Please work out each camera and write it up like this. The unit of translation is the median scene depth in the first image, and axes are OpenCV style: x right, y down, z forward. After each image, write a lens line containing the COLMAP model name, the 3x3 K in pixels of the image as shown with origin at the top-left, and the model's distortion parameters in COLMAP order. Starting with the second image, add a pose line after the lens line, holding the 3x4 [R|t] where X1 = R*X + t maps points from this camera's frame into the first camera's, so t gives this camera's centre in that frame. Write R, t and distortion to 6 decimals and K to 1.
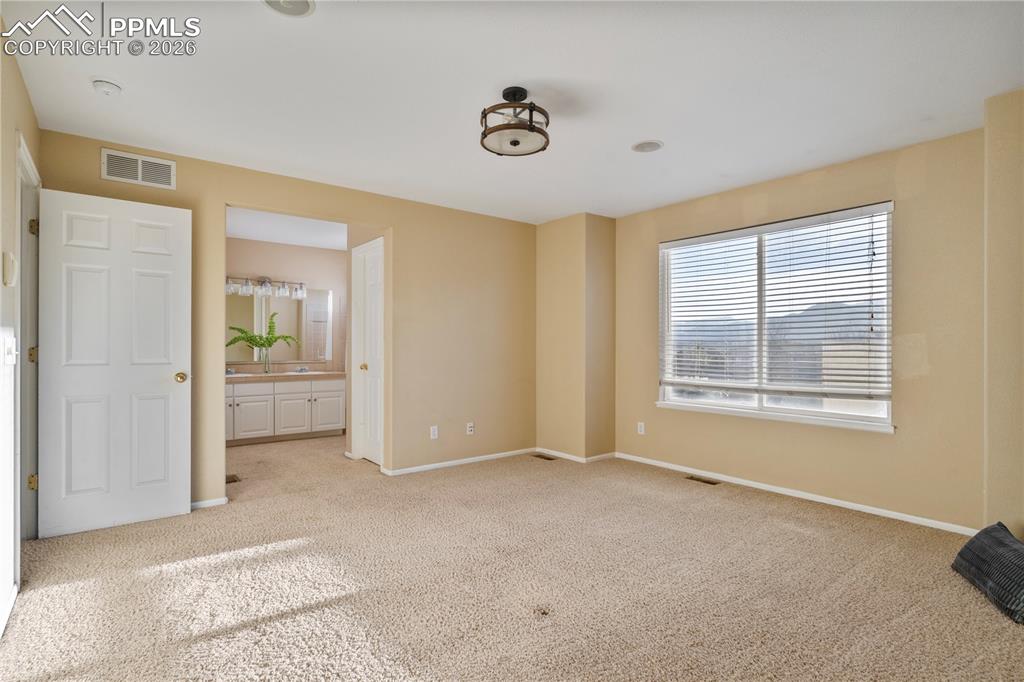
lens RADIAL K [[507.1, 0, 512.0], [0, 507.1, 341.0], [0, 0, 1]] dist [-0.001280, 0.000028]
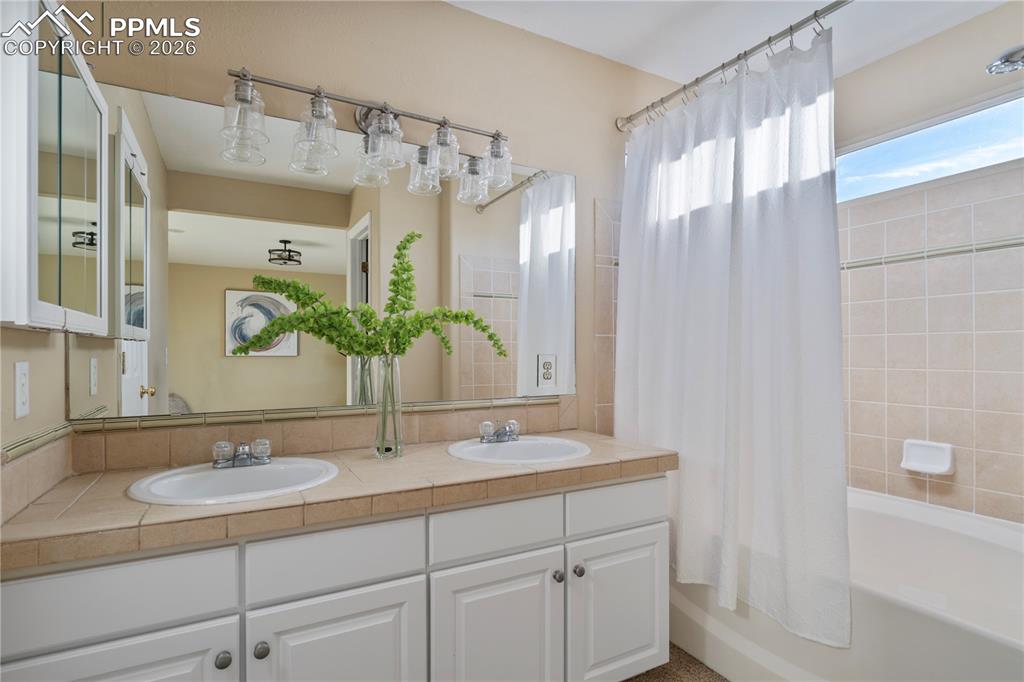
lens RADIAL K [[507.1, 0, 512.0], [0, 507.1, 341.0], [0, 0, 1]] dist [-0.001280, 0.000028]
pose [[0.986388, -0.007884, -0.164246, -0.375936], [0.006639, 0.999945, -0.008126, 0.007363], [0.164301, 0.006925, 0.986386, 0.748611]]
